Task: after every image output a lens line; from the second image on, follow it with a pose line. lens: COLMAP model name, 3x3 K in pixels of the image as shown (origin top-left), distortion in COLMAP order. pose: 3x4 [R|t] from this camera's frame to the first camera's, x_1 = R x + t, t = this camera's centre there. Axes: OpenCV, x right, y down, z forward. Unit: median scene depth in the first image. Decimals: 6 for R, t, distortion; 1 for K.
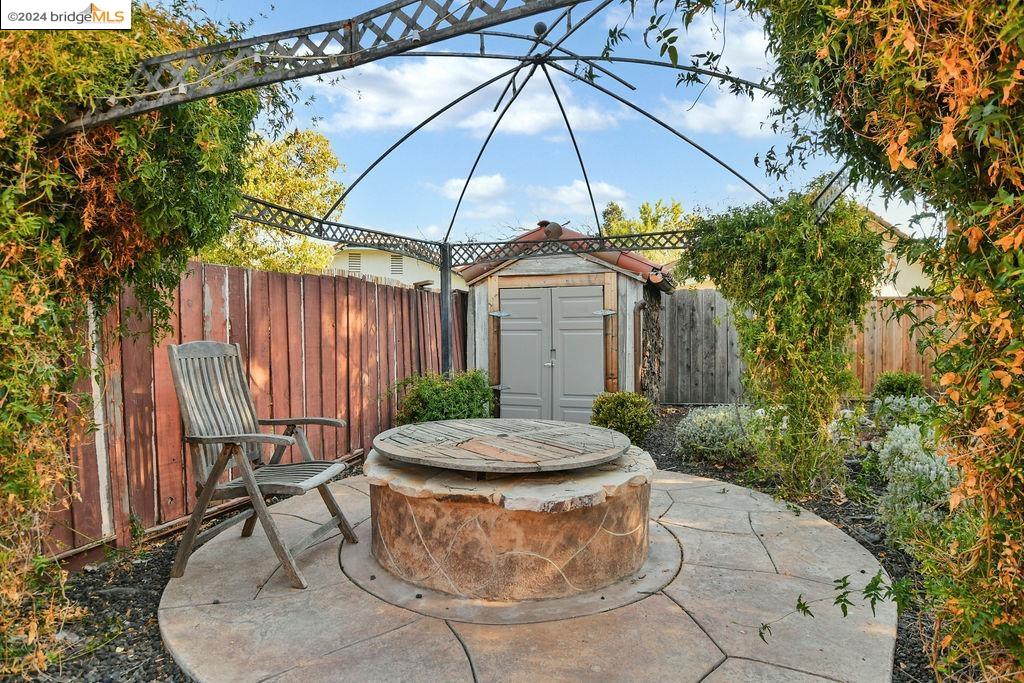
lens RADIAL K [[554.2, 0, 515.3], [0, 554.2, 347.8], [0, 0, 1]] dist [-0.004489, -0.000016]
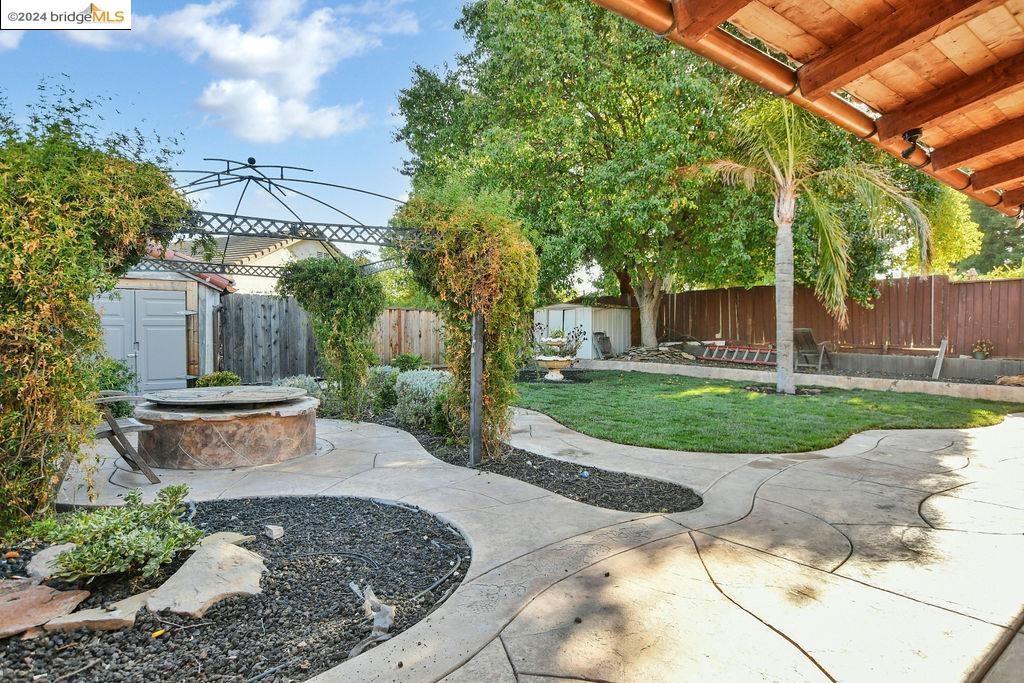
lens RADIAL K [[554.2, 0, 515.3], [0, 554.2, 347.8], [0, 0, 1]] dist [-0.004489, -0.000016]
pose [[0.574901, -0.019088, 0.818000, -0.623366], [0.005879, 0.999798, 0.019199, -0.004294], [-0.818202, -0.006229, 0.574898, -0.482283]]
